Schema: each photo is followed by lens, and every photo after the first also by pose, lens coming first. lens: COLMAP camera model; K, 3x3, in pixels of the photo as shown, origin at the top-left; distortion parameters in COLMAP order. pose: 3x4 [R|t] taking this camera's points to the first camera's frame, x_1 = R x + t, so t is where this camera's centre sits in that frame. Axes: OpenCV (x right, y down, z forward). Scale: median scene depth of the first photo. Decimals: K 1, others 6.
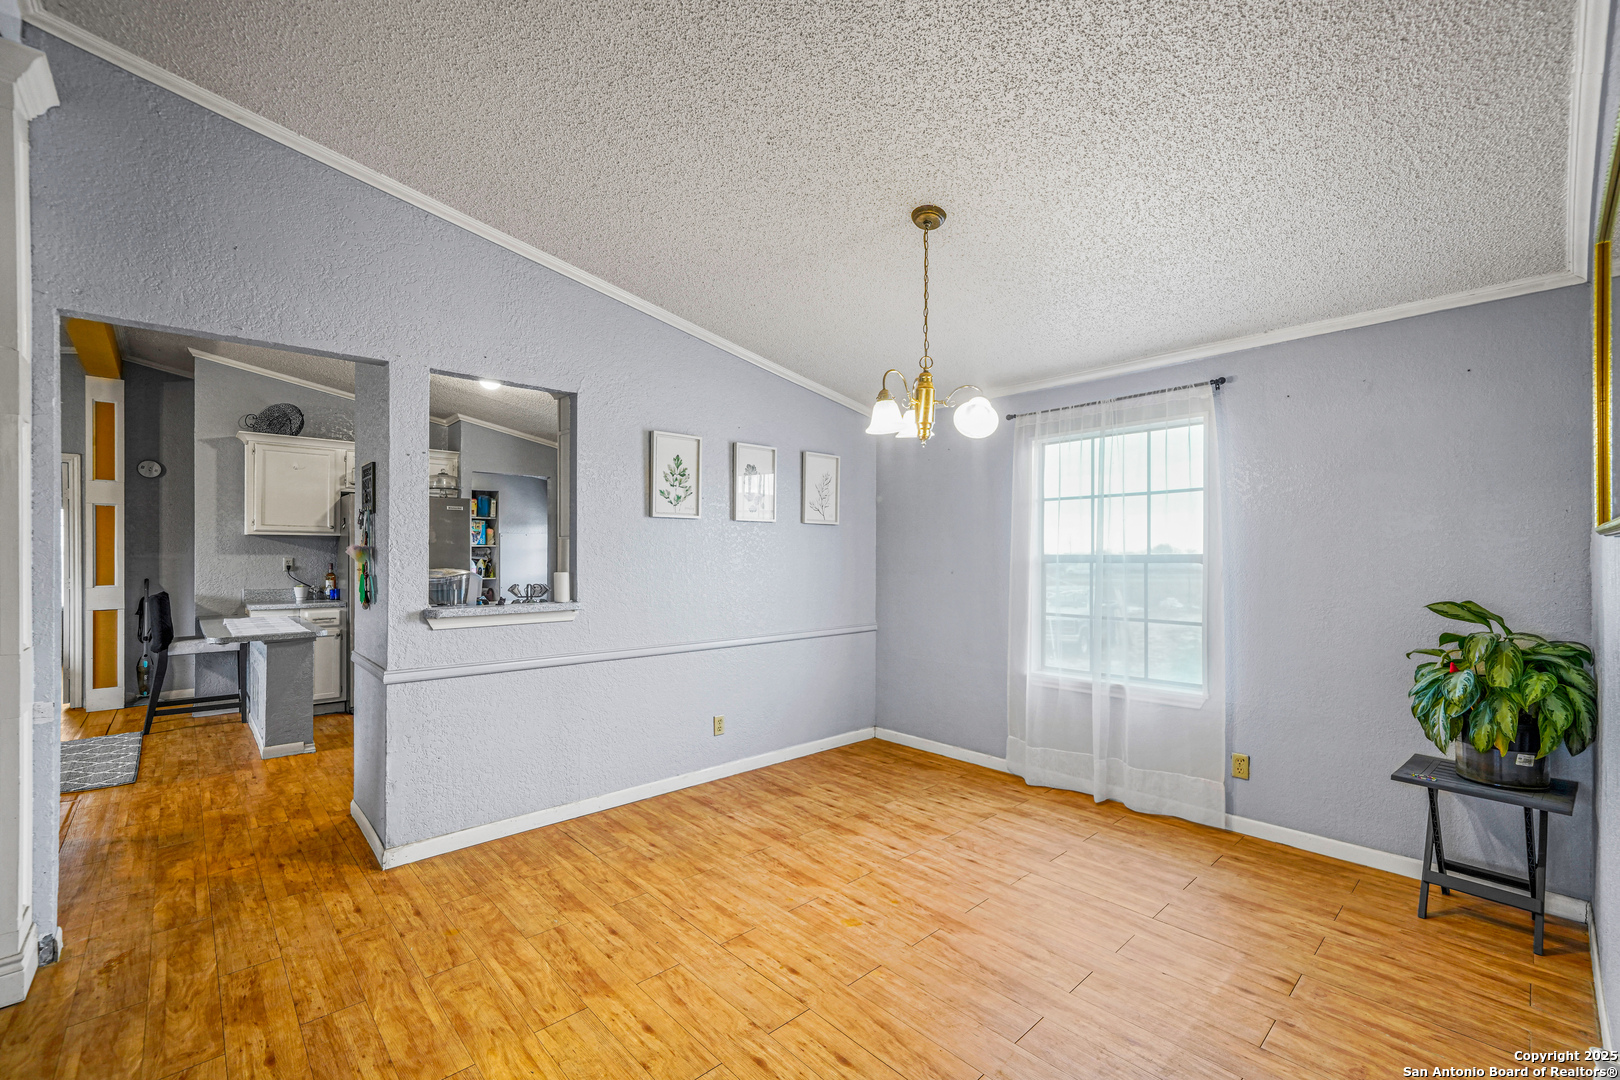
lens RADIAL K [[667.5, 0, 805.2], [0, 667.5, 544.7], [0, 0, 1]] dist [0.000555, 0.000039]
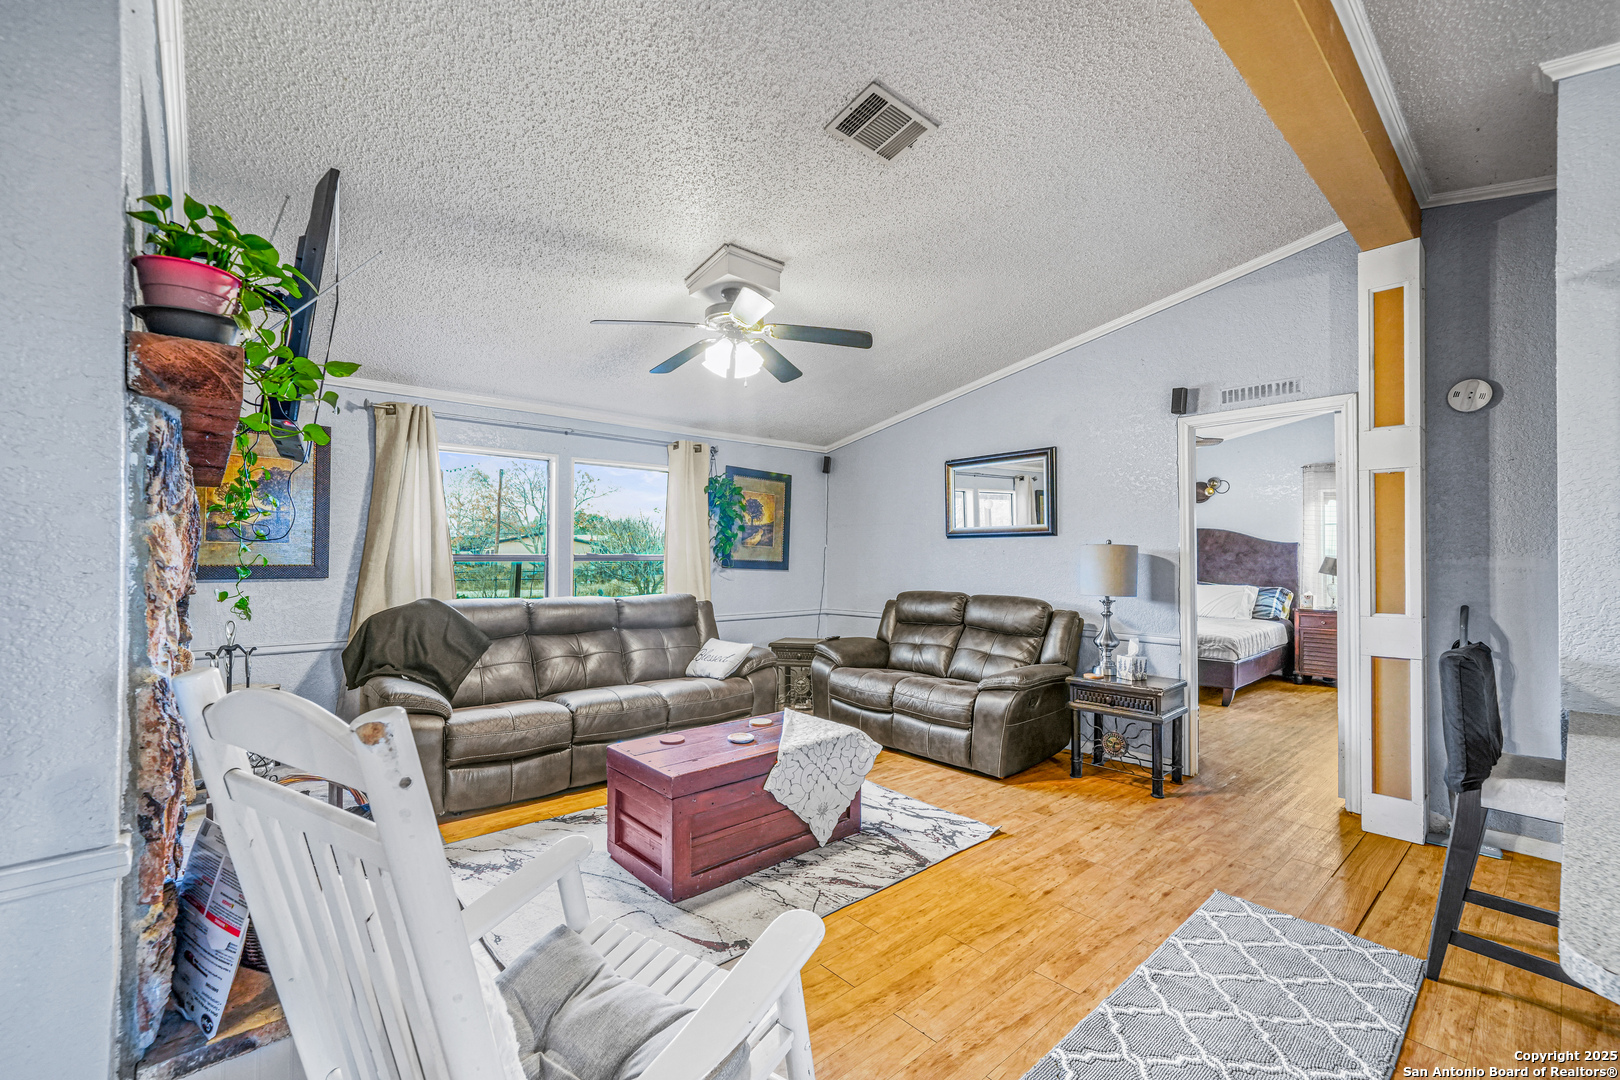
lens RADIAL K [[667.5, 0, 818.1], [0, 667.5, 547.0], [0, 0, 1]] dist [0.000555, 0.000039]
pose [[-0.032884, -0.007345, -0.999432, -0.465290], [0.000260, 0.999973, -0.007358, 0.008931], [0.999459, -0.000501, -0.032881, 0.532103]]
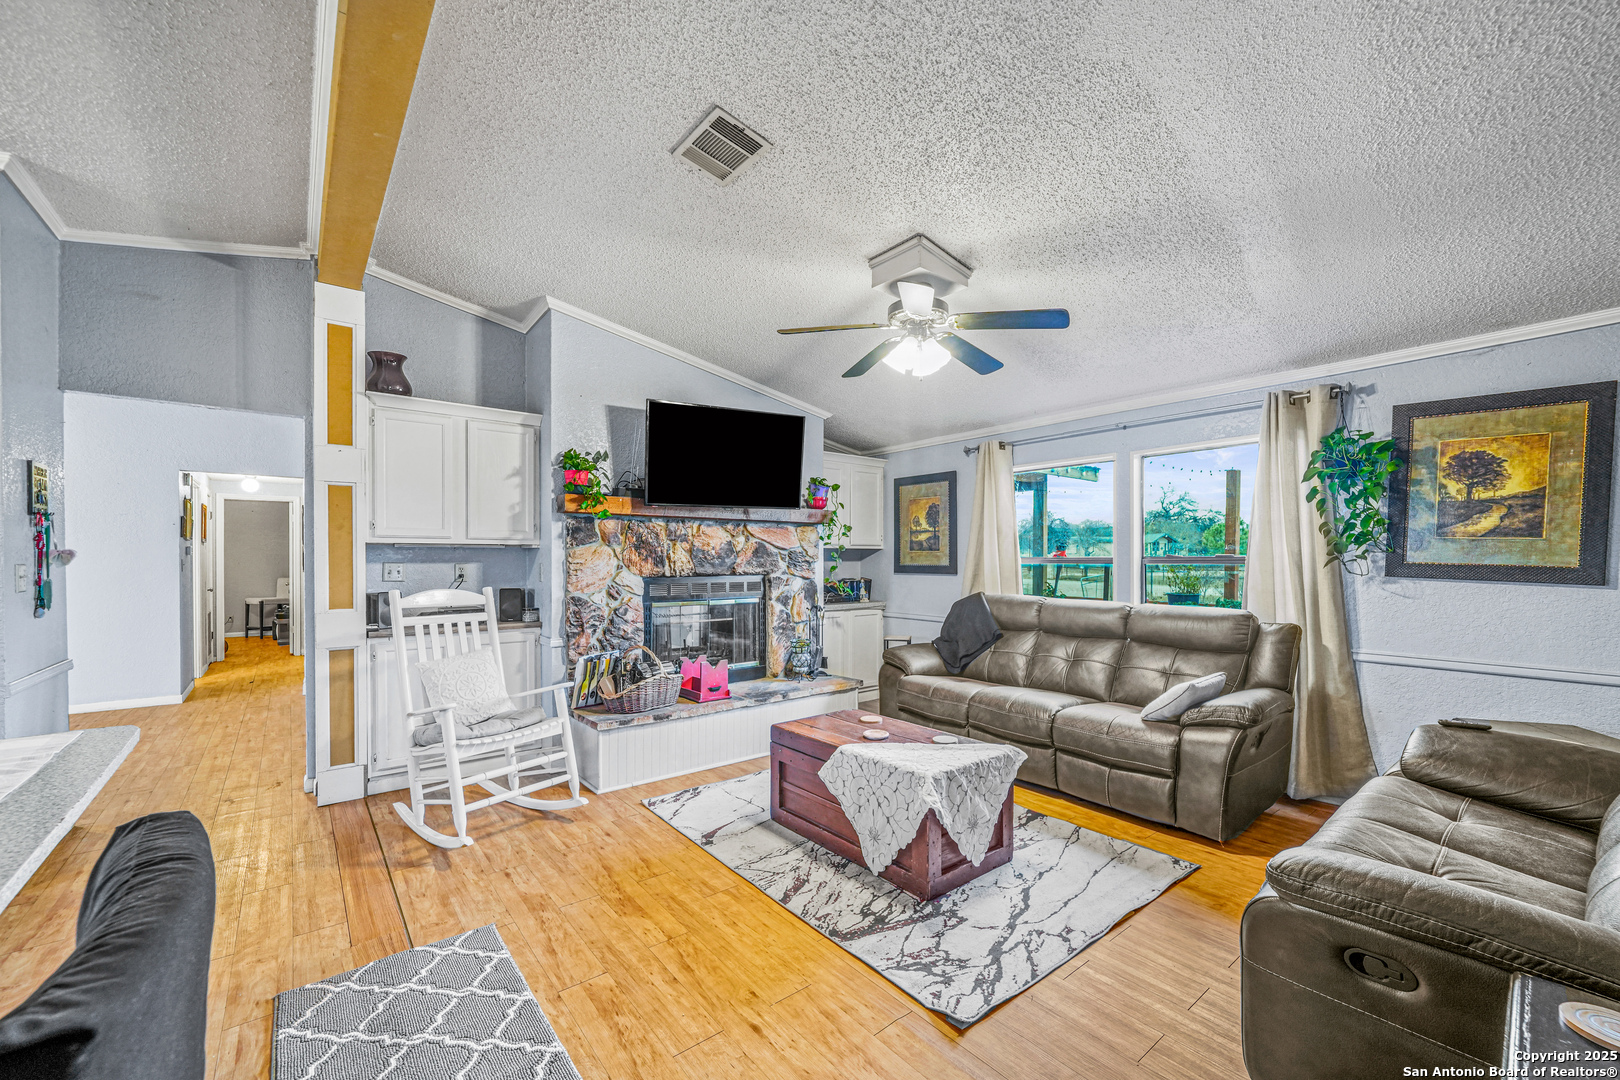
lens RADIAL K [[648.9, 0, 806.4], [0, 648.9, 562.2], [0, 0, 1]] dist [0.000981, 0.000664]
pose [[-0.996800, 0.011268, 0.079137, -1.311240], [0.011928, 0.999898, 0.007871, 0.009503], [-0.079040, 0.008790, -0.996833, 1.281733]]
